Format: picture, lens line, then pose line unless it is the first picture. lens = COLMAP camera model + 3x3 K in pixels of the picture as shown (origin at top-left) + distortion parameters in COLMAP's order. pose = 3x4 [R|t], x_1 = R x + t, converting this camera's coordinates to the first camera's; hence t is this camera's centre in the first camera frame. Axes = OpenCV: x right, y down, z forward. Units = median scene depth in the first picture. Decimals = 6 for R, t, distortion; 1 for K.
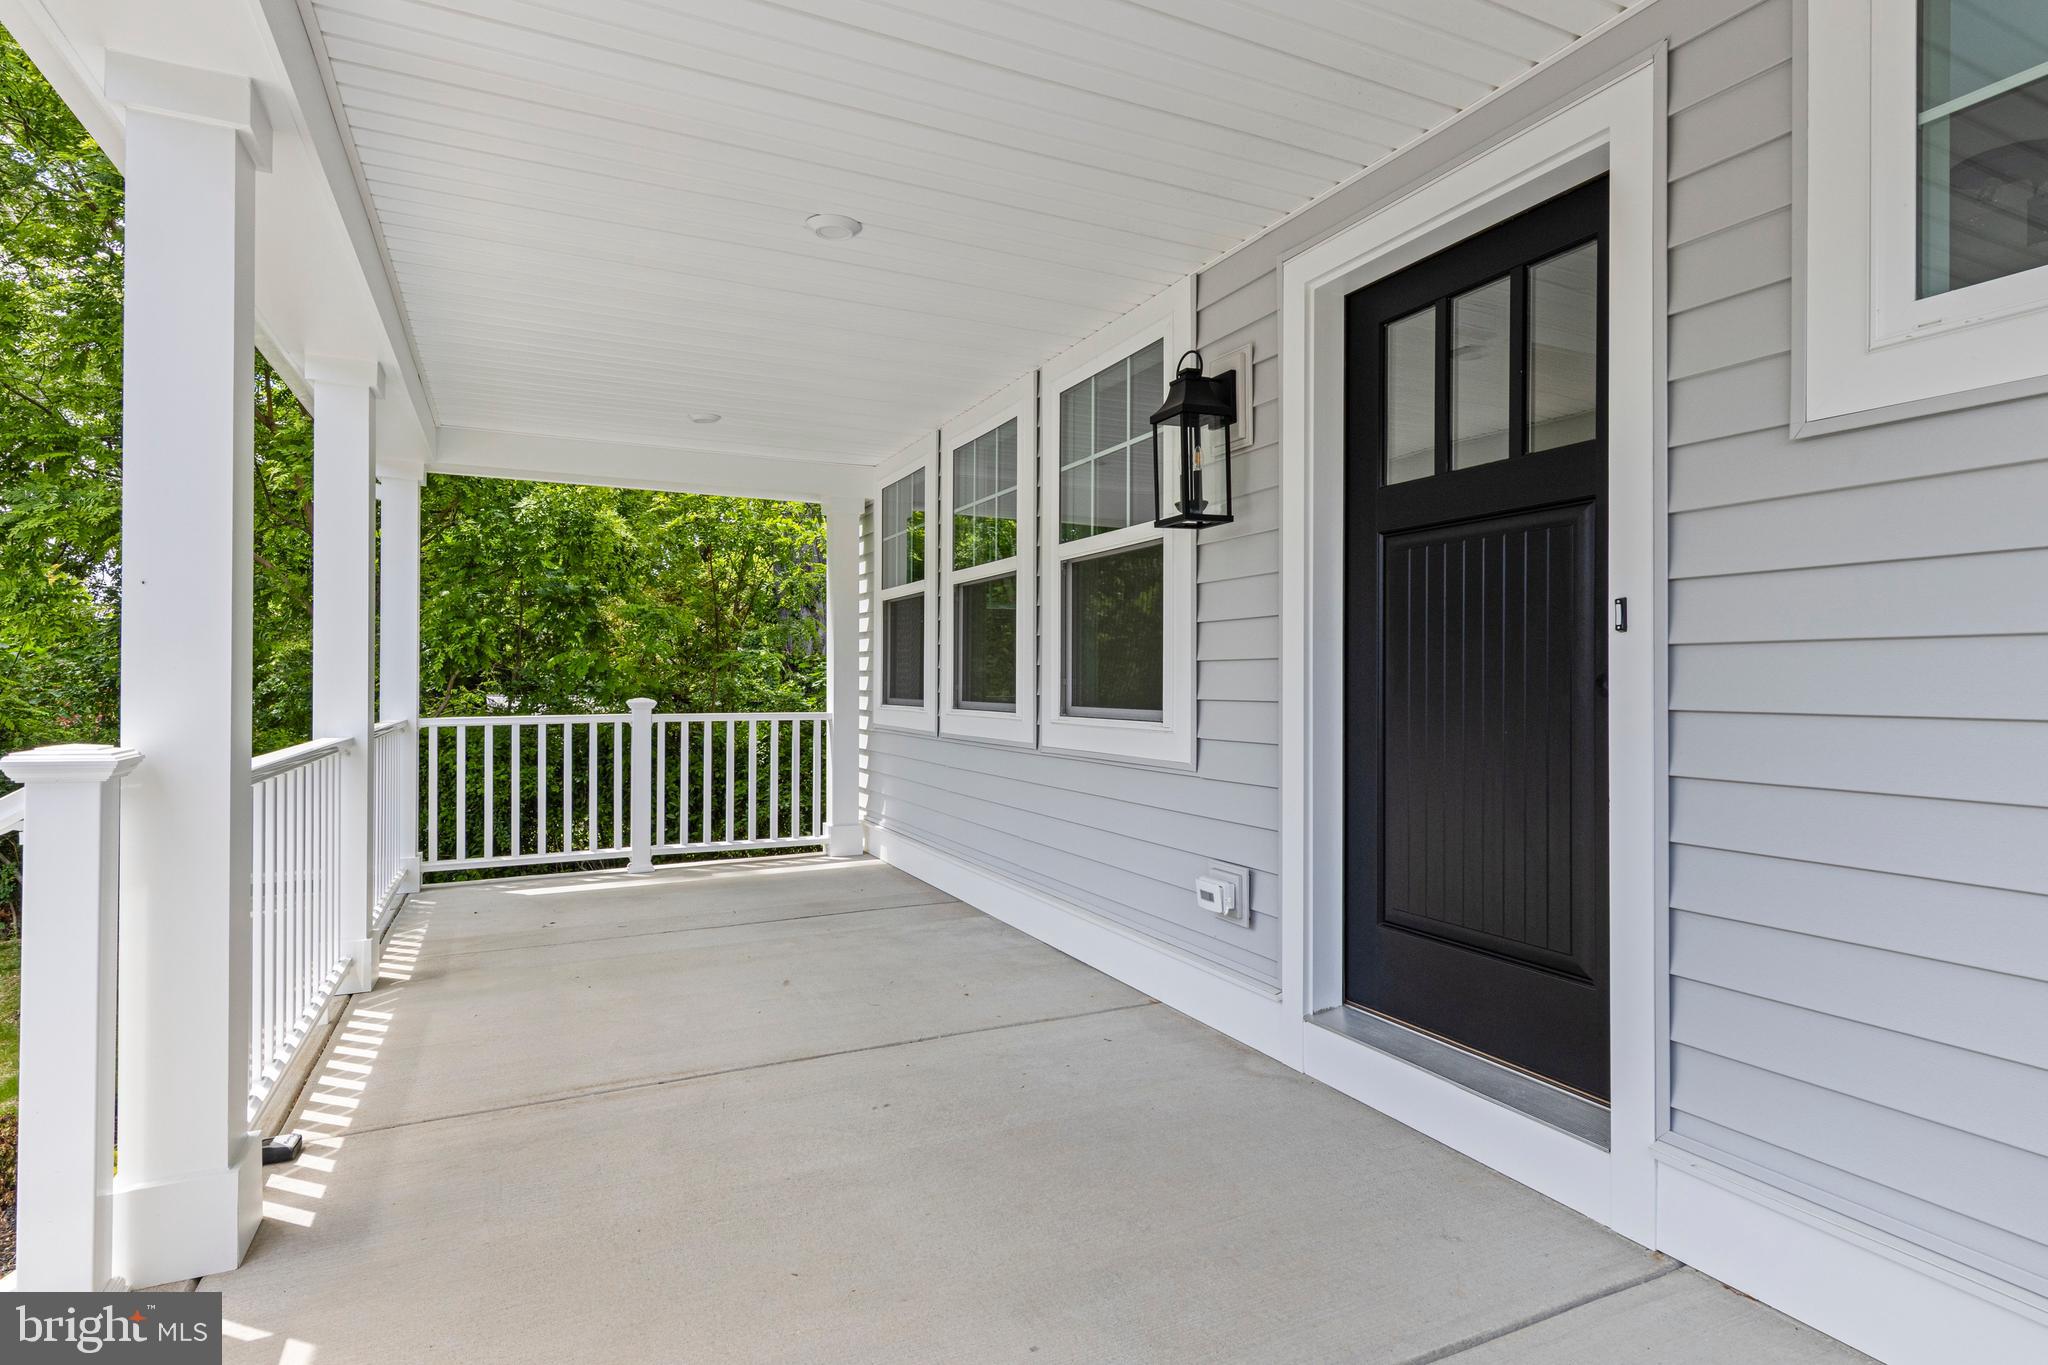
lens RADIAL K [[1043.1, 0, 1024.0], [0, 1043.1, 682.5], [0, 0, 1]] dist [0.009234, -0.000439]
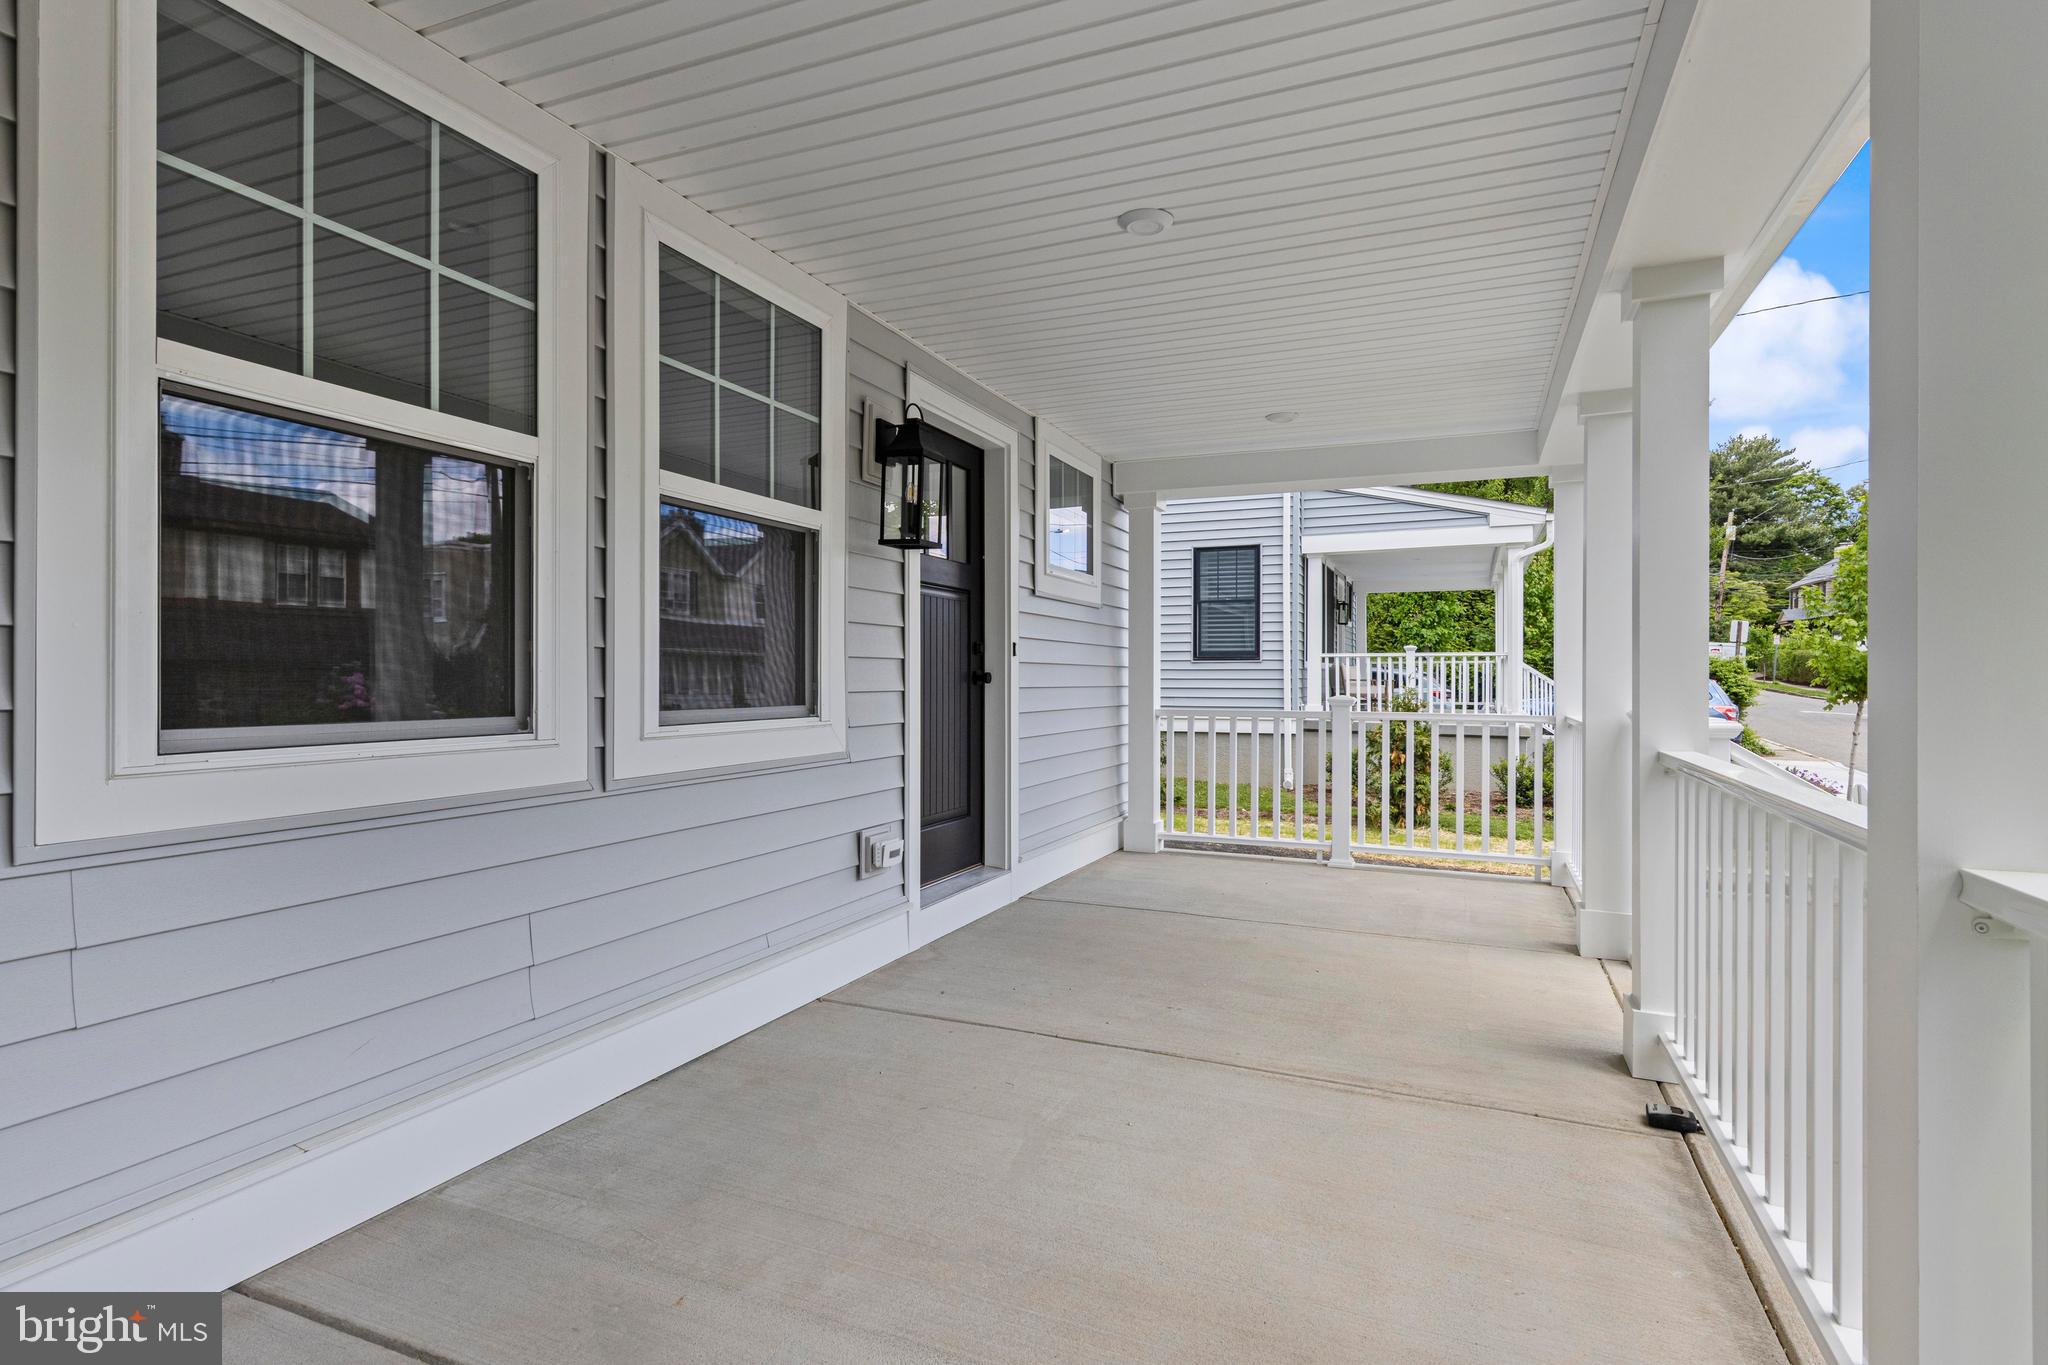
lens RADIAL K [[1043.1, 0, 1024.0], [0, 1043.1, 682.5], [0, 0, 1]] dist [0.009234, -0.000439]
pose [[-0.664161, -0.005842, 0.747566, -0.789004], [-0.006014, 0.999979, 0.002472, 0.002104], [-0.747565, -0.002854, -0.664183, 1.616728]]
